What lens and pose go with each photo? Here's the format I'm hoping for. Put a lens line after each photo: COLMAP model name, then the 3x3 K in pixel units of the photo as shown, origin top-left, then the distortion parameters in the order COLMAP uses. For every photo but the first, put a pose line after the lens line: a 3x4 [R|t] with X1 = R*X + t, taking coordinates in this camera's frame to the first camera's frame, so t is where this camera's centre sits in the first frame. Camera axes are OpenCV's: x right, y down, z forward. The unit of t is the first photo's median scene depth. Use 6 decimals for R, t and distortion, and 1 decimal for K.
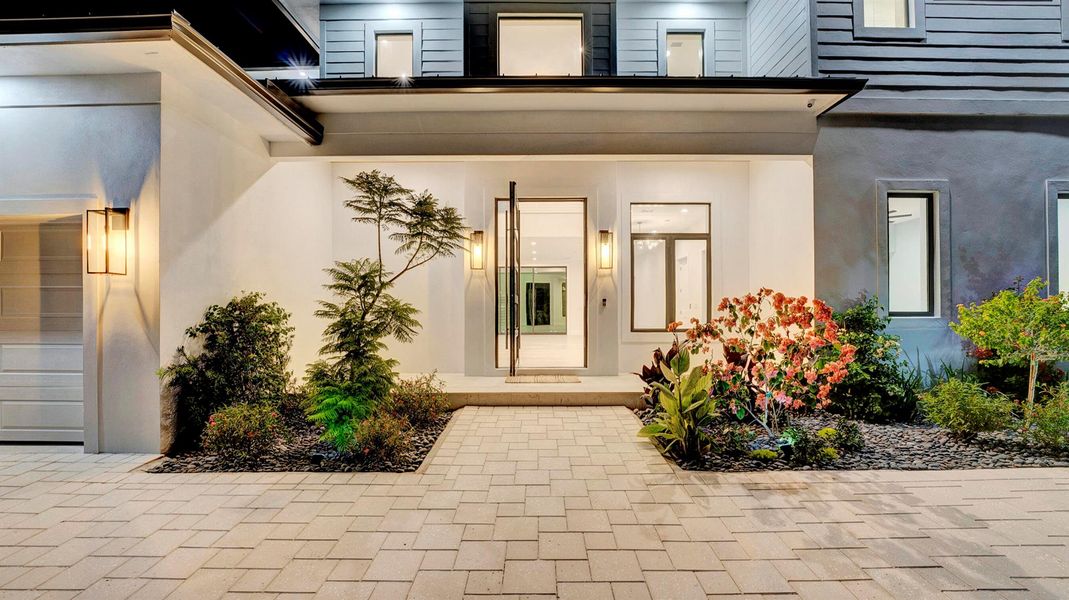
lens RADIAL K [[457.1, 0, 534.5], [0, 457.1, 300.0], [0, 0, 1]] dist [0.014806, 0.000031]
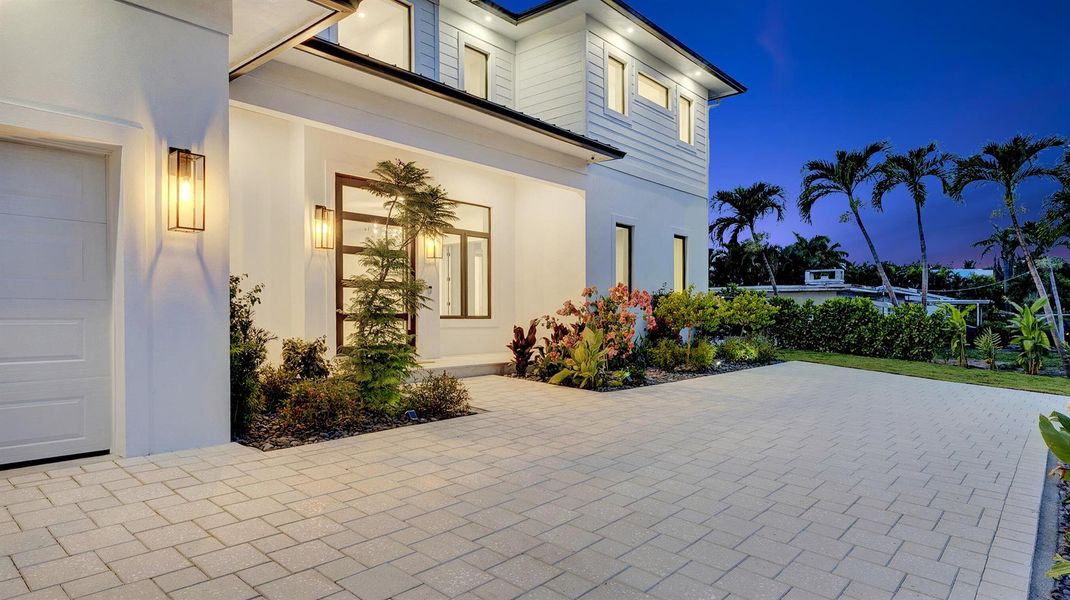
lens RADIAL K [[609.6, 0, 534.7], [0, 609.6, 316.1], [0, 0, 1]] dist [0.026828, 0.000063]
pose [[0.675151, 0.001494, 0.737678, -0.867700], [-0.017646, 0.999745, 0.014125, 0.048899], [-0.737468, -0.022554, 0.675005, -0.153605]]
